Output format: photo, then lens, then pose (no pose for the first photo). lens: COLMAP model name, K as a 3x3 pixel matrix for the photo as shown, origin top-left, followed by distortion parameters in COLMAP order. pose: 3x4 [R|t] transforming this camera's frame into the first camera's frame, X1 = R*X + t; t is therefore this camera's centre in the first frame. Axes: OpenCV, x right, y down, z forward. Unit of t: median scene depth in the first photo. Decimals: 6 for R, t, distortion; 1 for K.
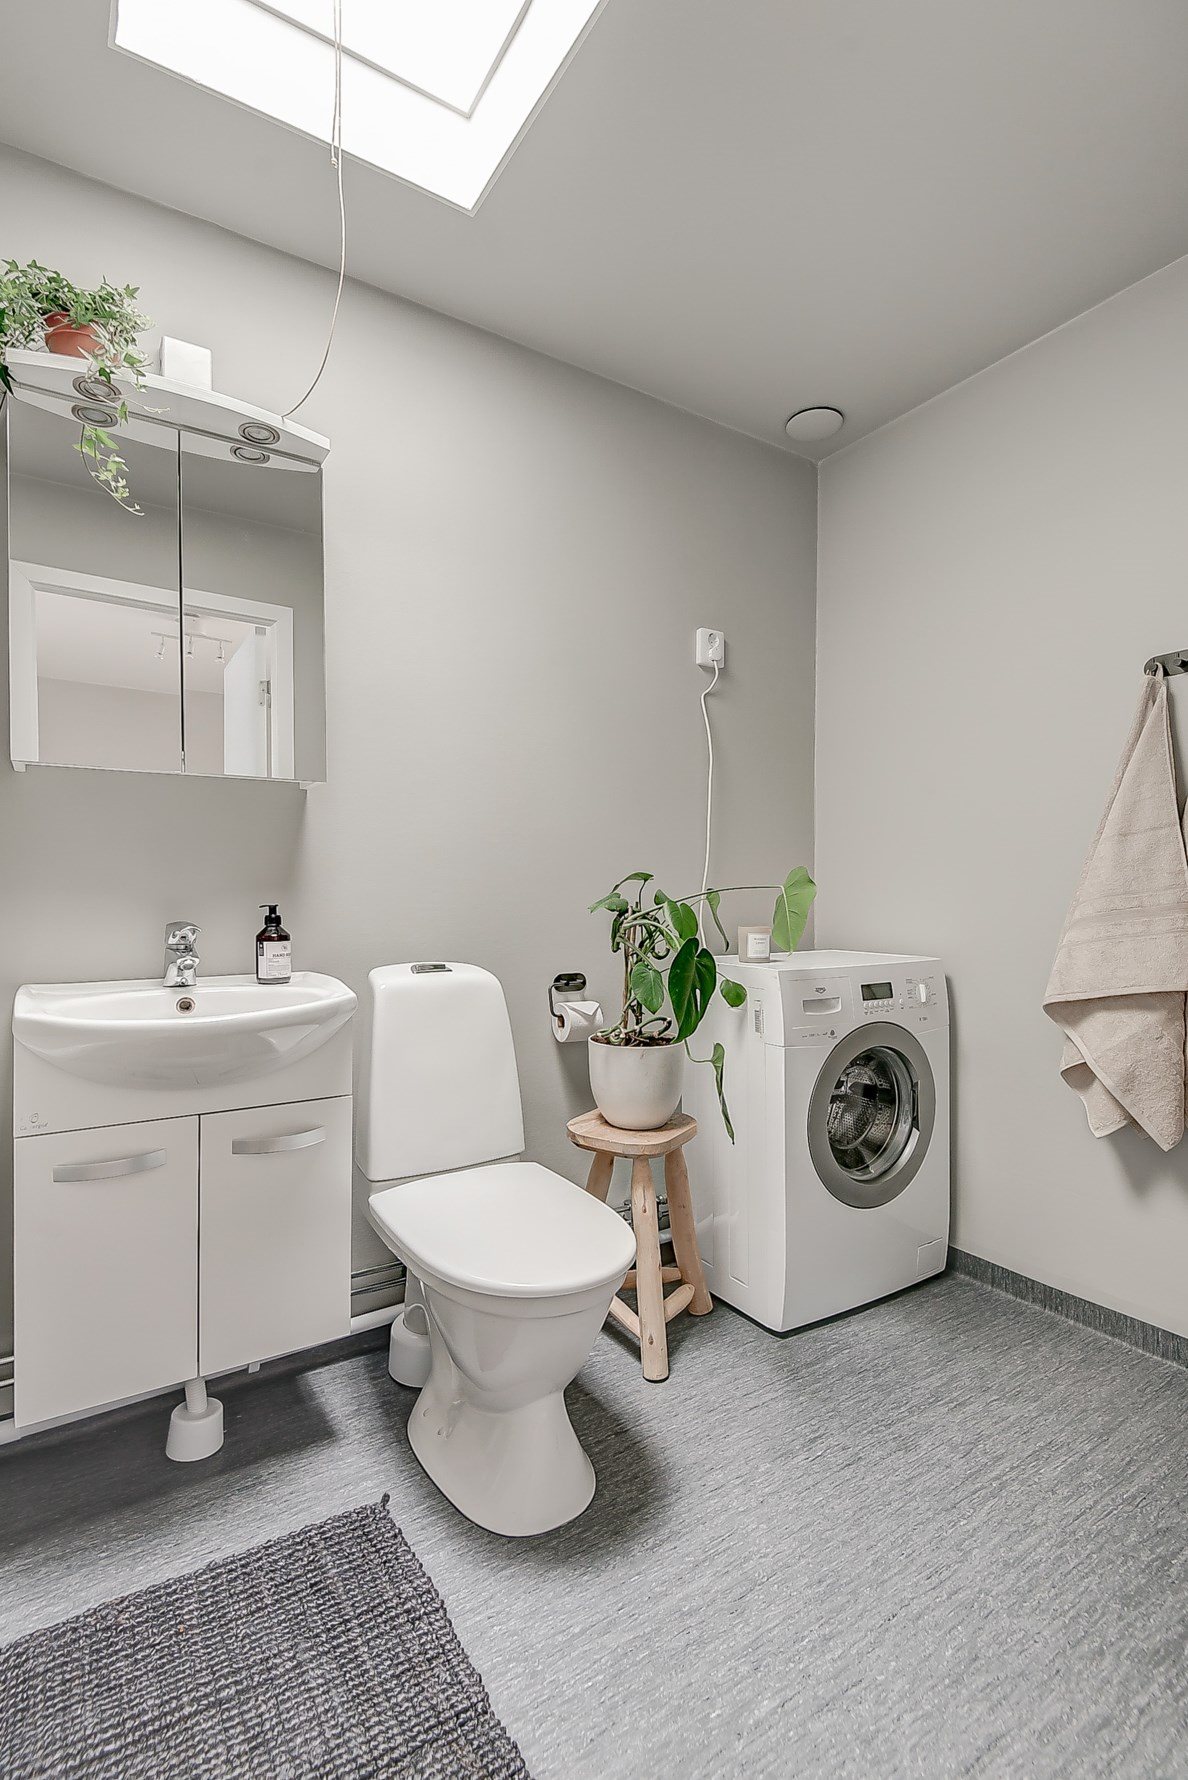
lens RADIAL K [[786.7, 0, 596.3], [0, 786.7, 871.5], [0, 0, 1]] dist [0.033460, -0.018259]
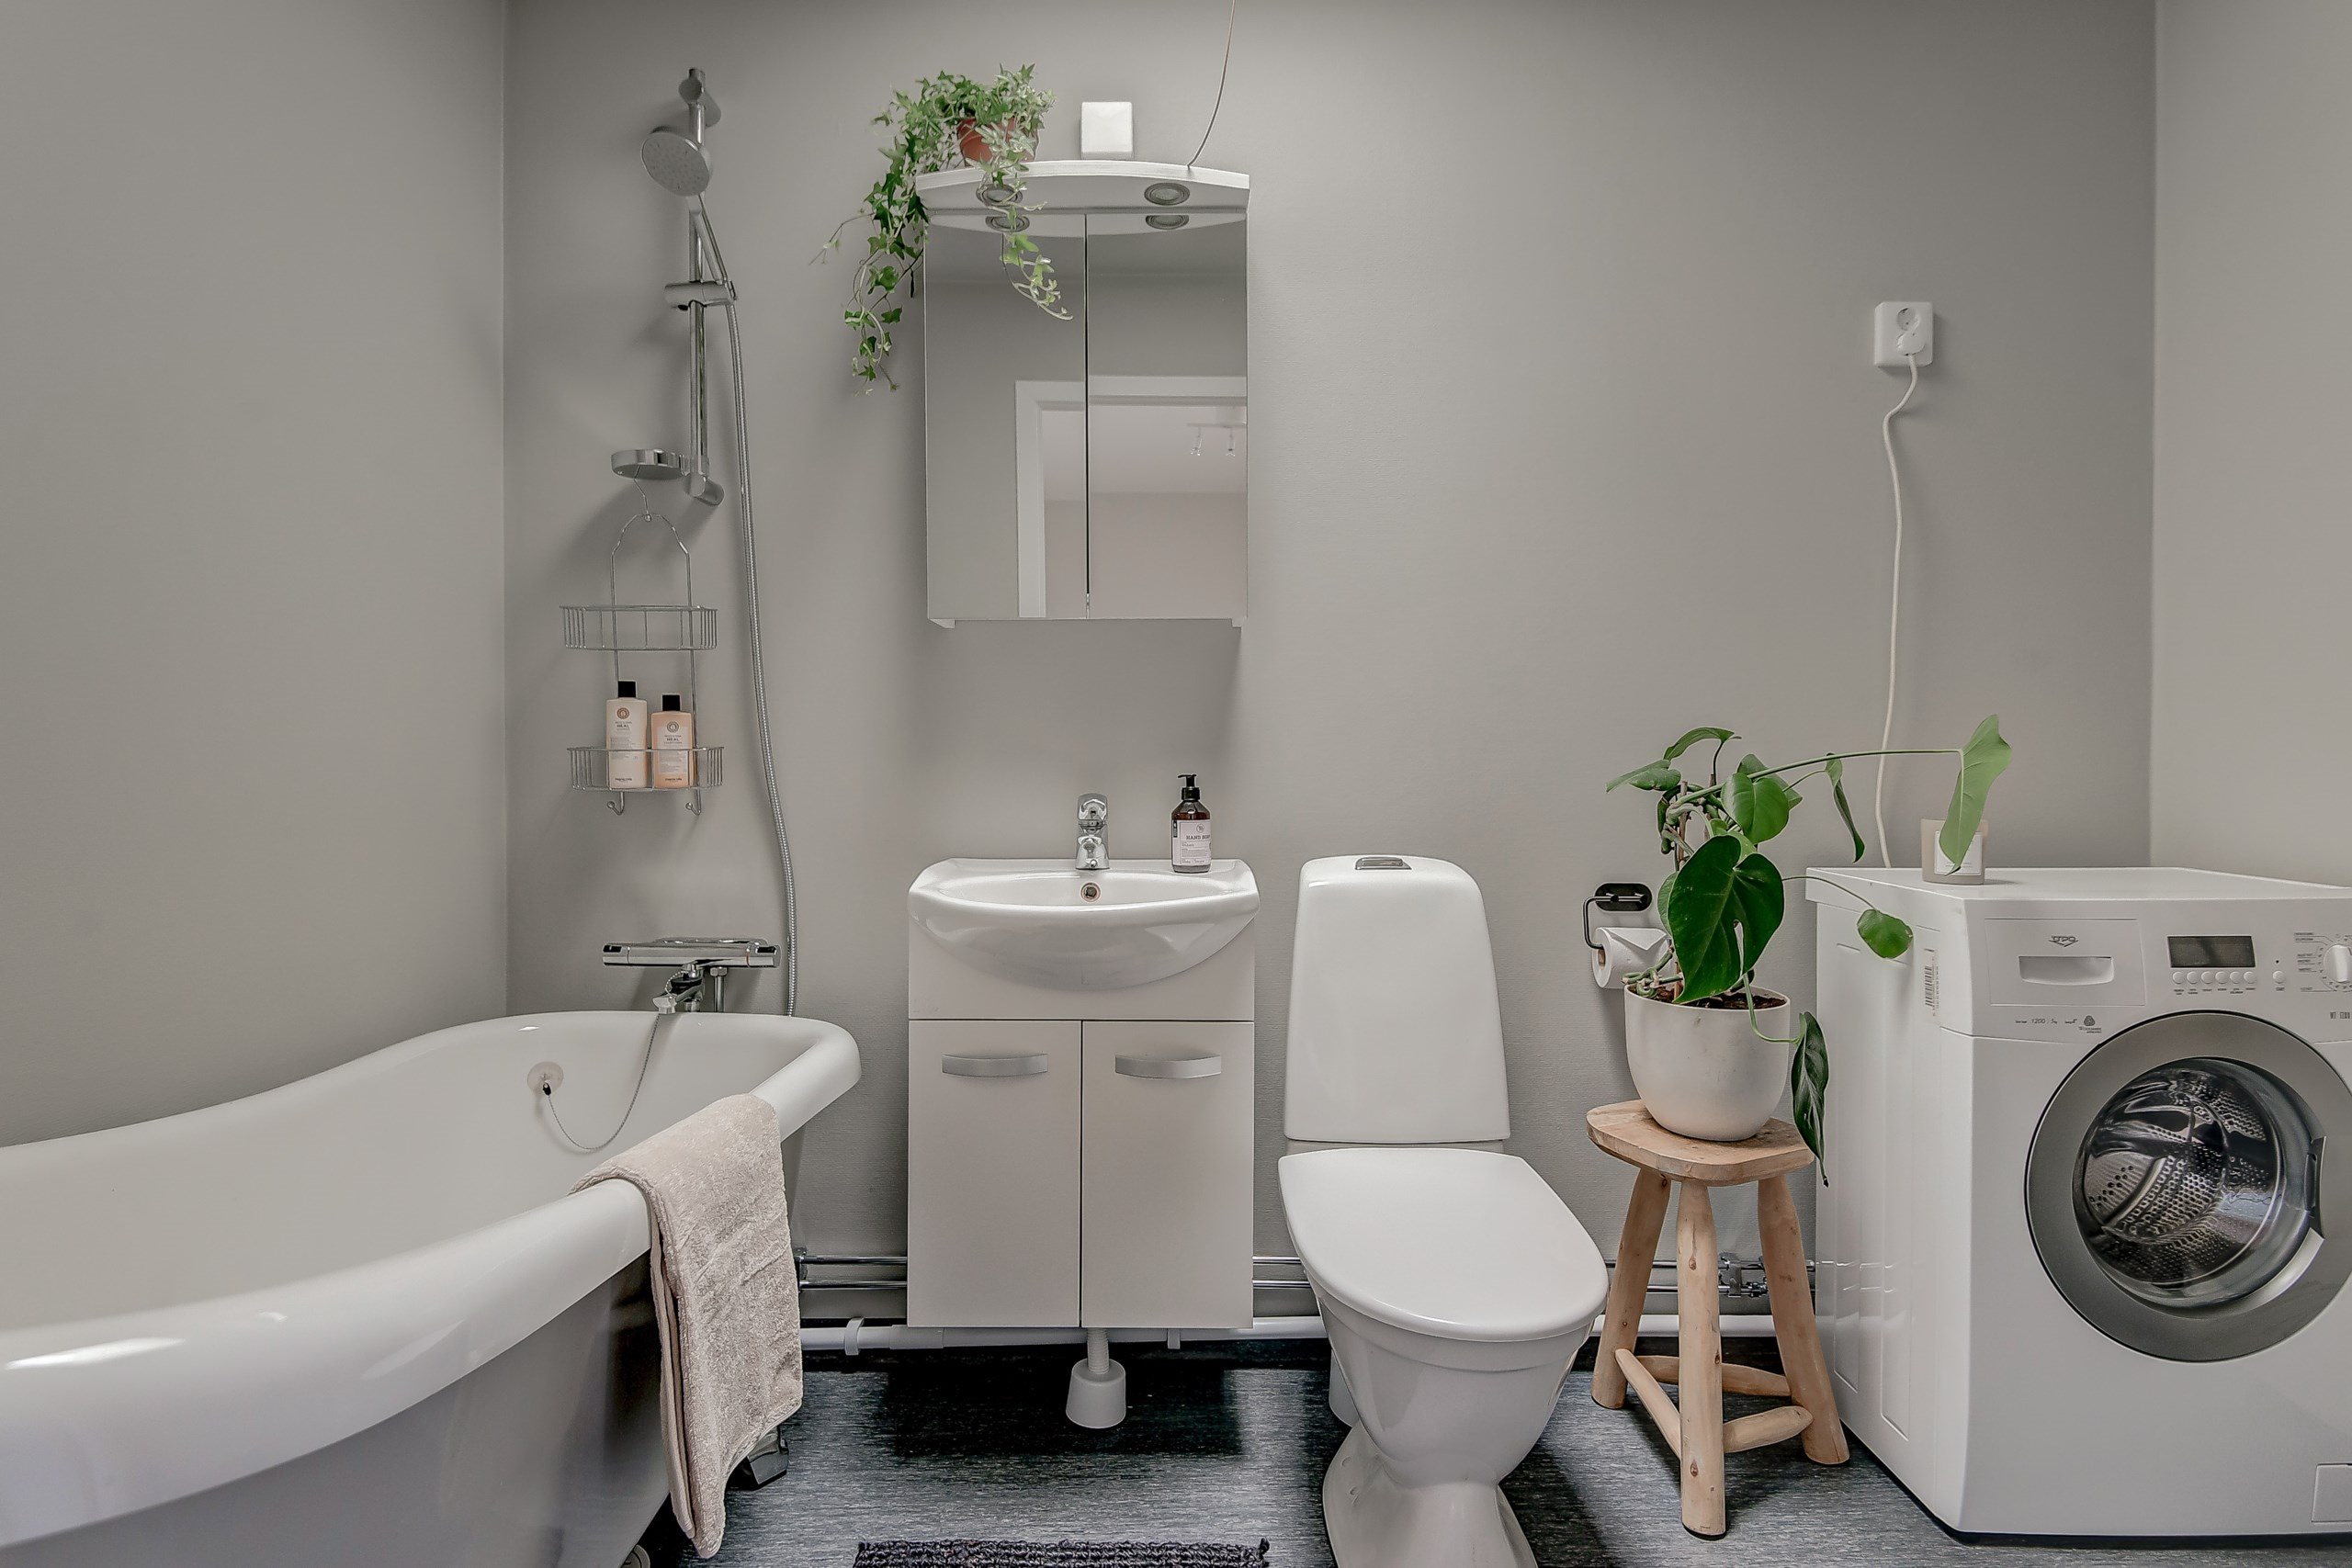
lens RADIAL K [[1158.4, 0, 1229.5], [0, 1158.4, 724.4], [0, 0, 1]] dist [0.039451, -0.036695]
pose [[0.852307, -0.013365, -0.522871, 0.235281], [0.015728, 0.999876, 0.000079, -0.008027], [0.522805, -0.008291, 0.852412, 0.017392]]
